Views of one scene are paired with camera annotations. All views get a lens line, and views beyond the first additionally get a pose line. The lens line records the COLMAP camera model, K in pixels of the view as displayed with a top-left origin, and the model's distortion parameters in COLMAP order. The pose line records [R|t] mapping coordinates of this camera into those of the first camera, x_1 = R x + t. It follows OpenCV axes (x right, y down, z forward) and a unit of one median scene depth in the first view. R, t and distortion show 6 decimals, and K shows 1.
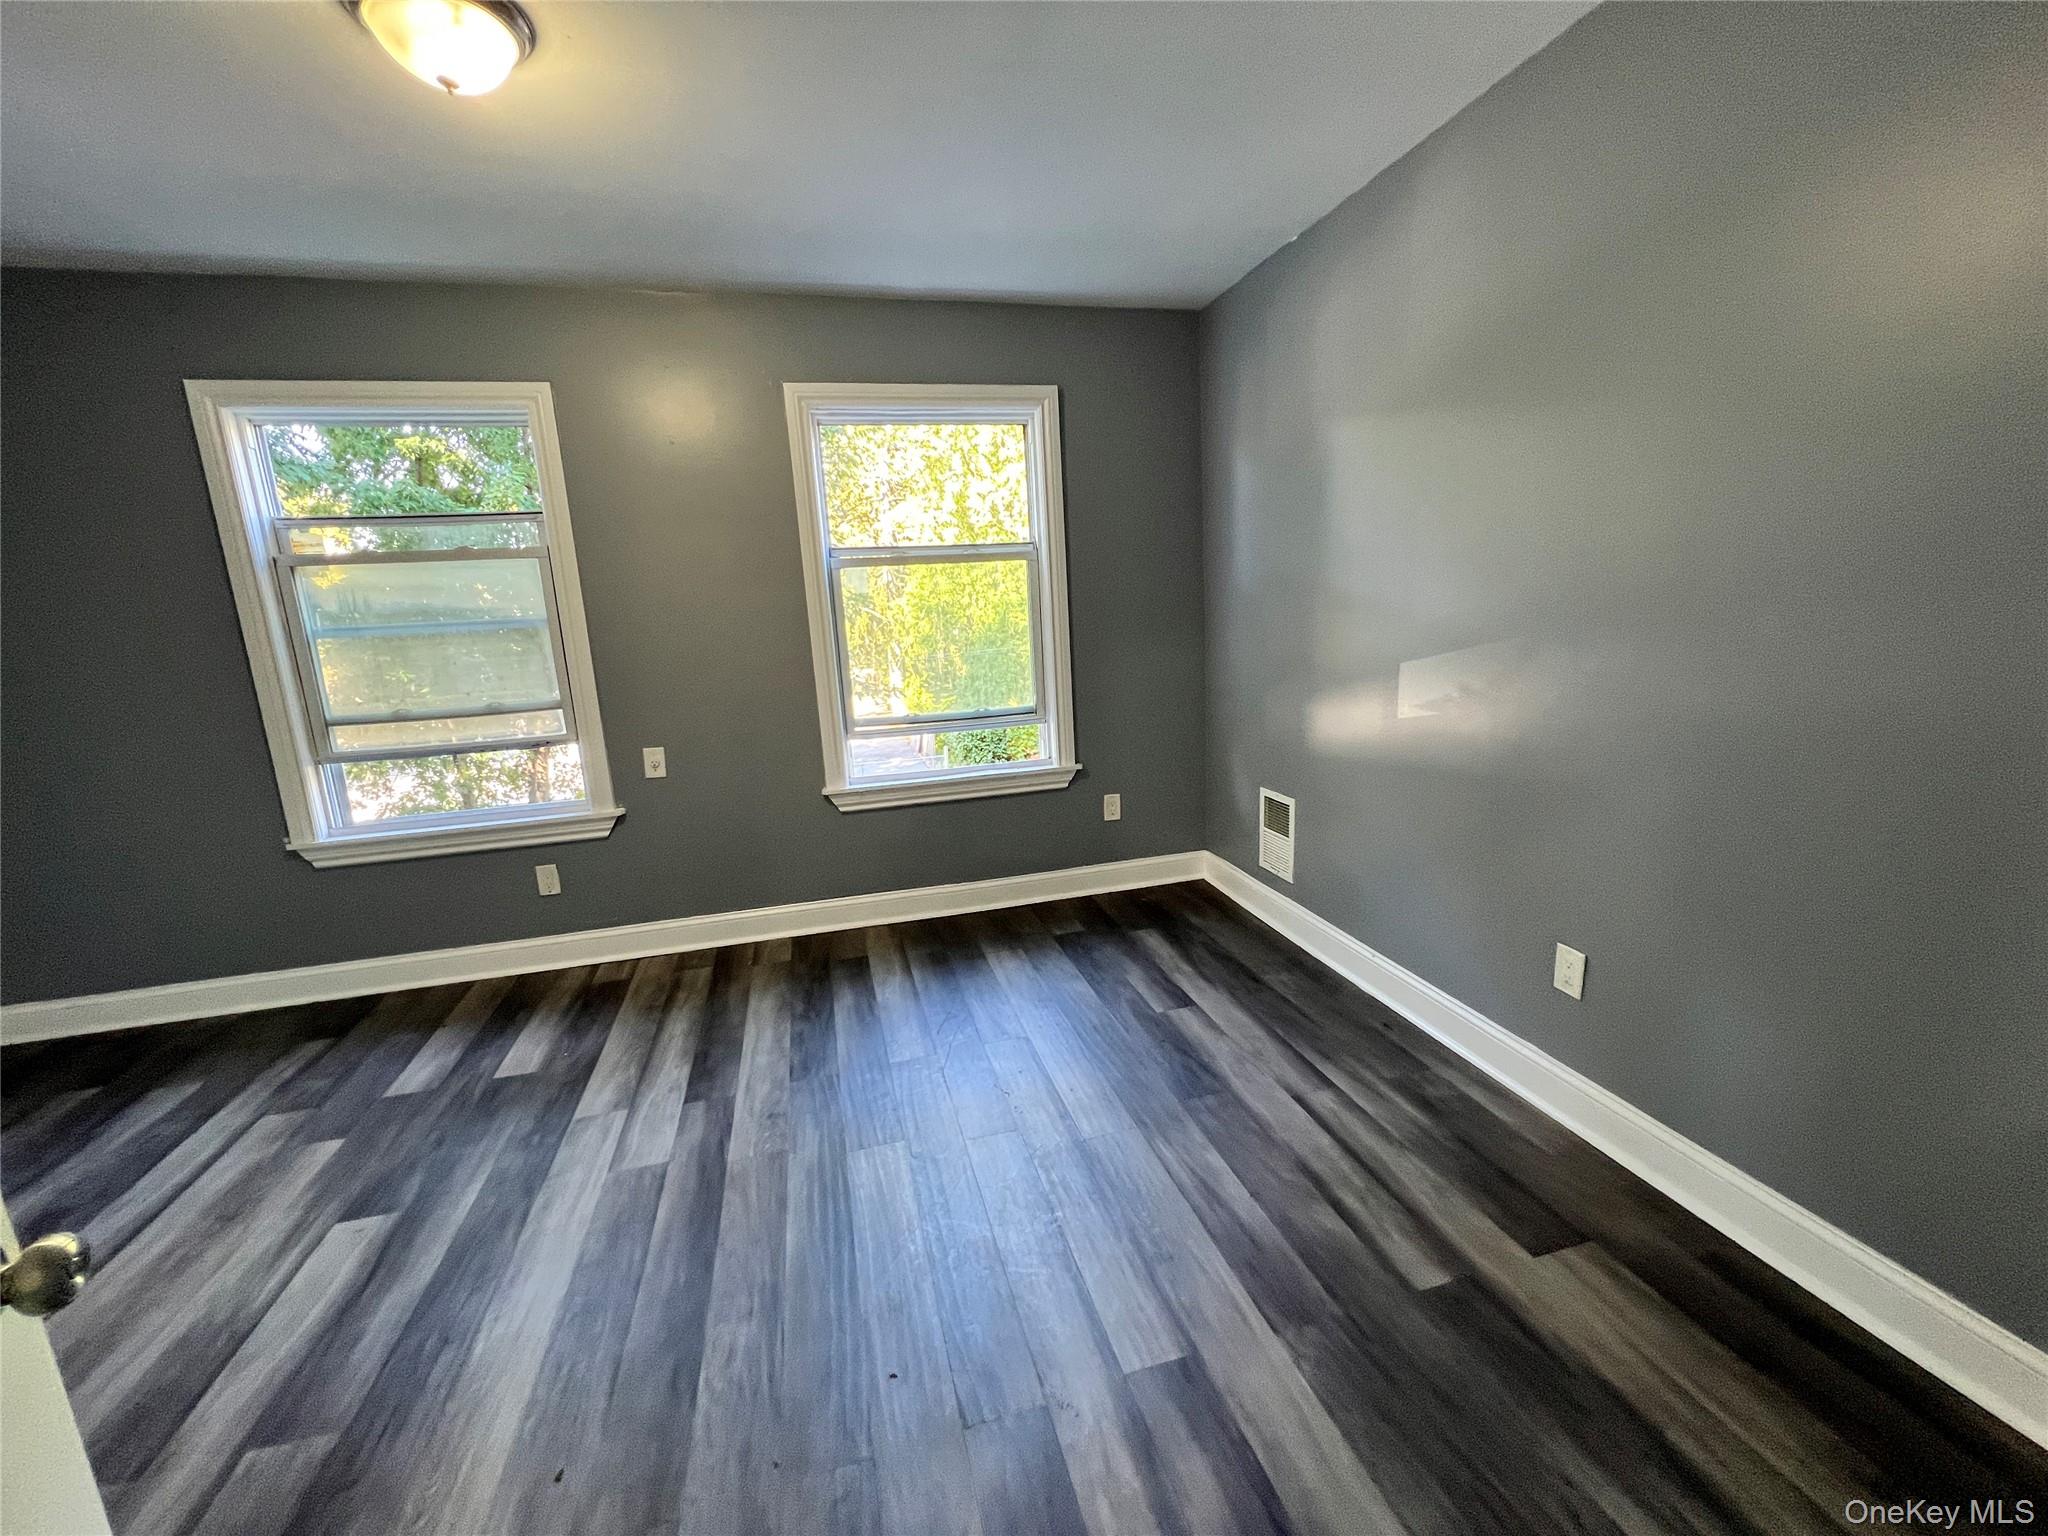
lens RADIAL K [[819.2, 0, 1024.0], [0, 819.2, 768.0], [0, 0, 1]] dist [0.000703, 0.000104]
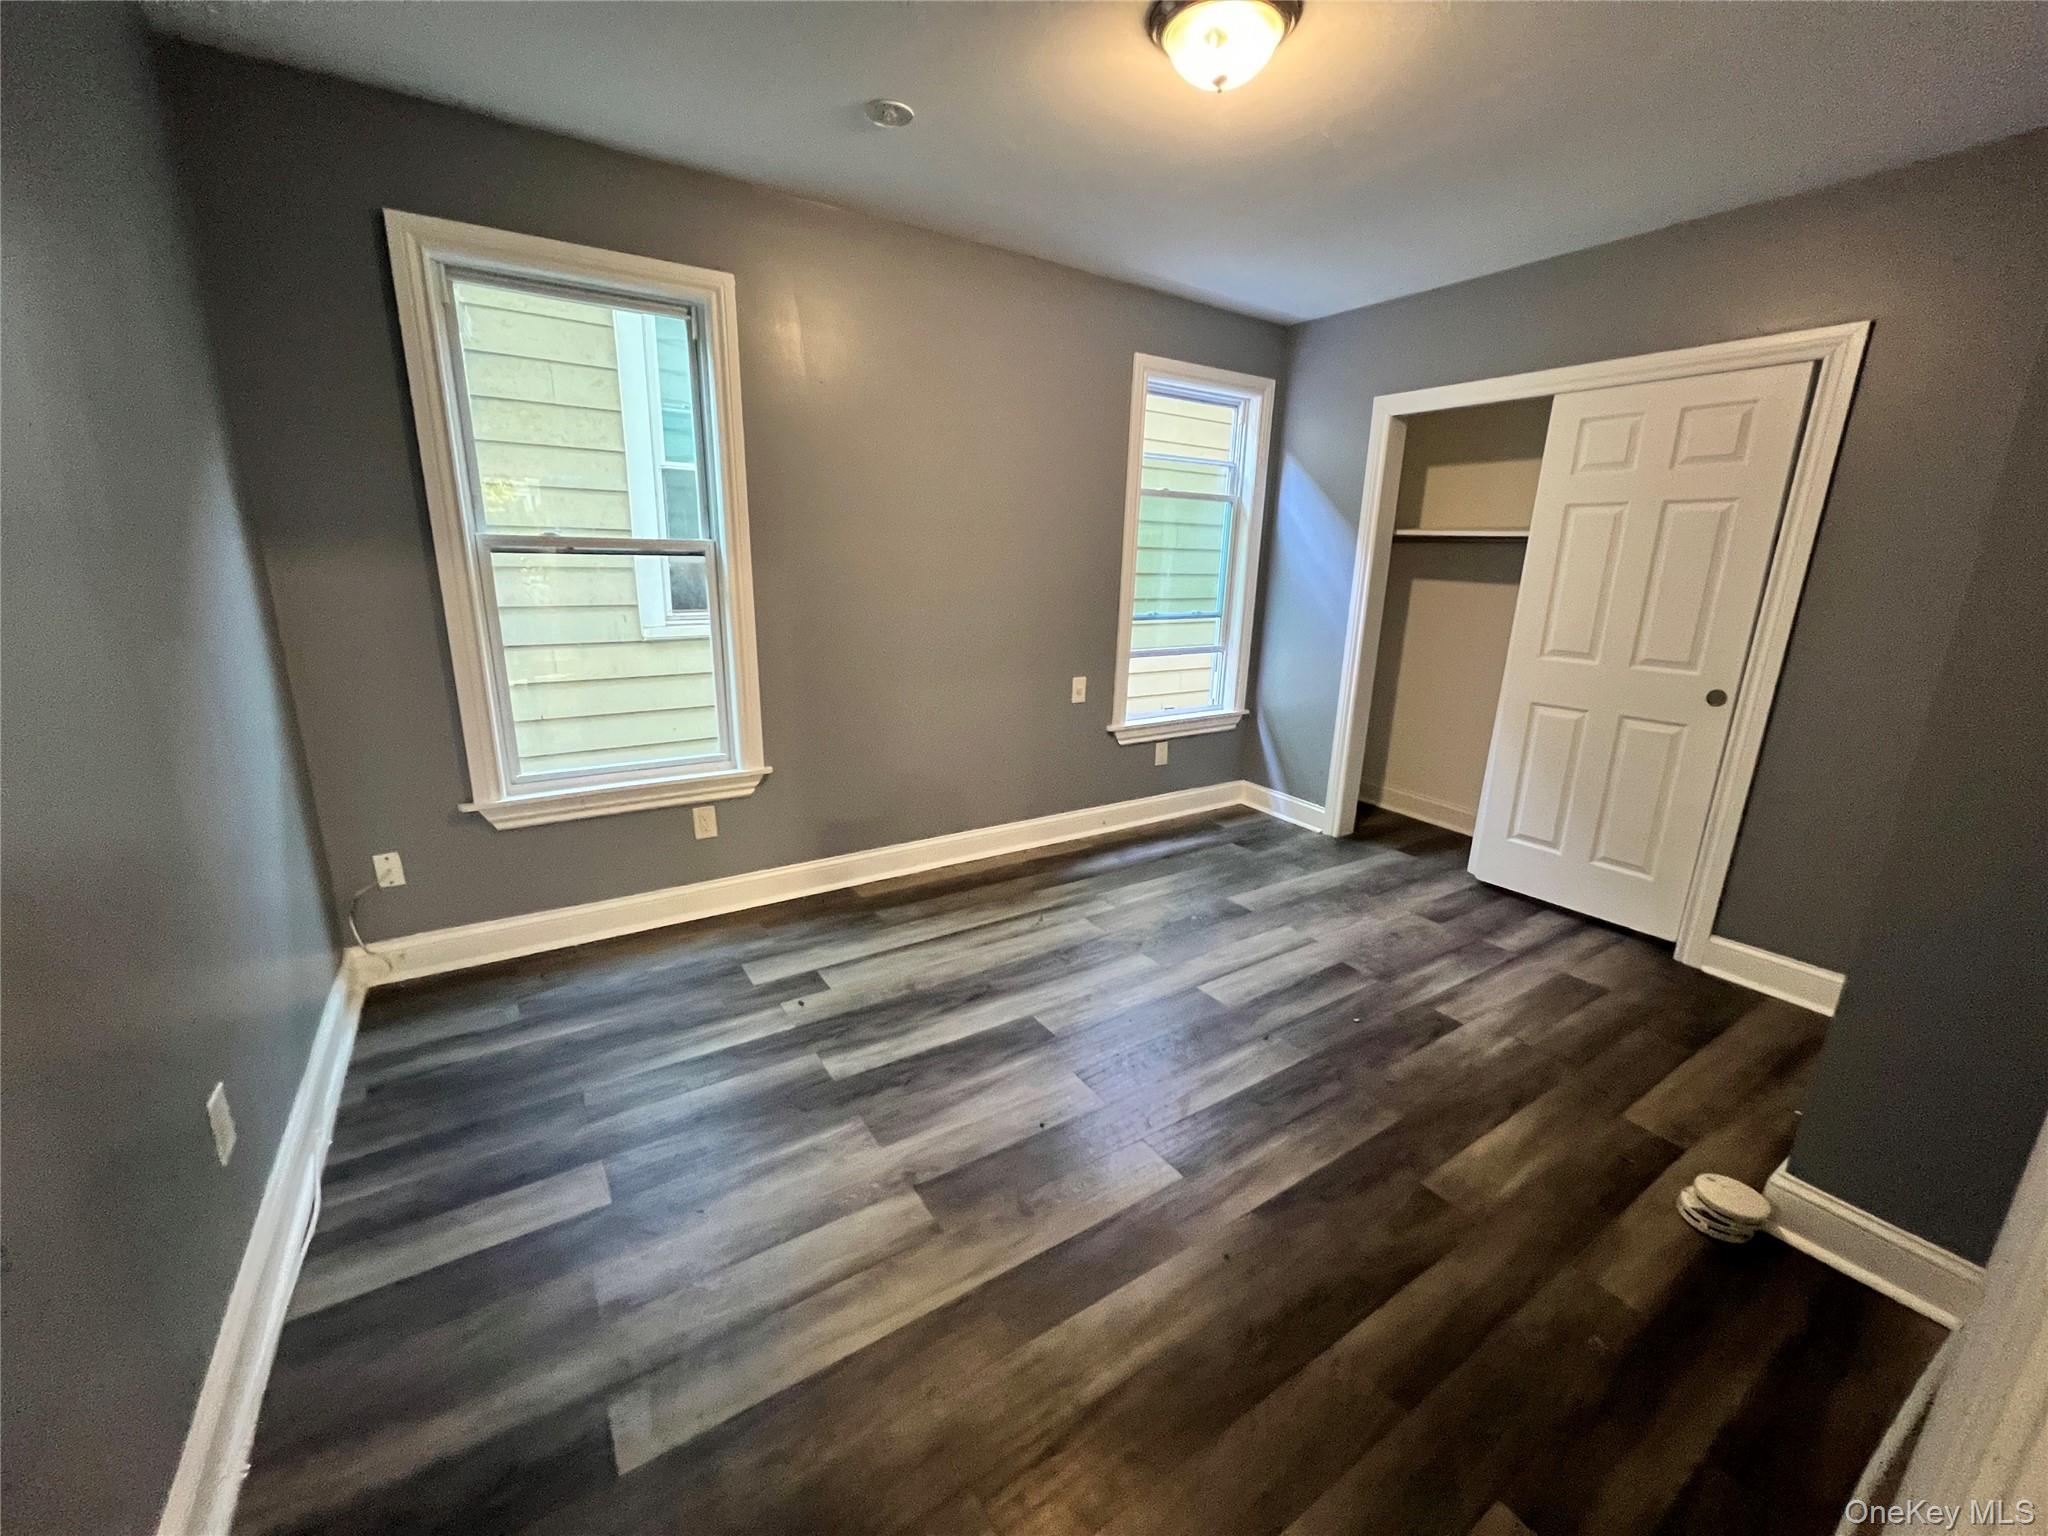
lens RADIAL K [[819.2, 0, 1024.0], [0, 819.2, 768.0], [0, 0, 1]] dist [0.000703, 0.000104]
pose [[0.943123, -0.003220, 0.332429, -0.696728], [-0.006837, 0.999554, 0.029080, 0.052896], [-0.332374, -0.029698, 0.942680, -0.012405]]
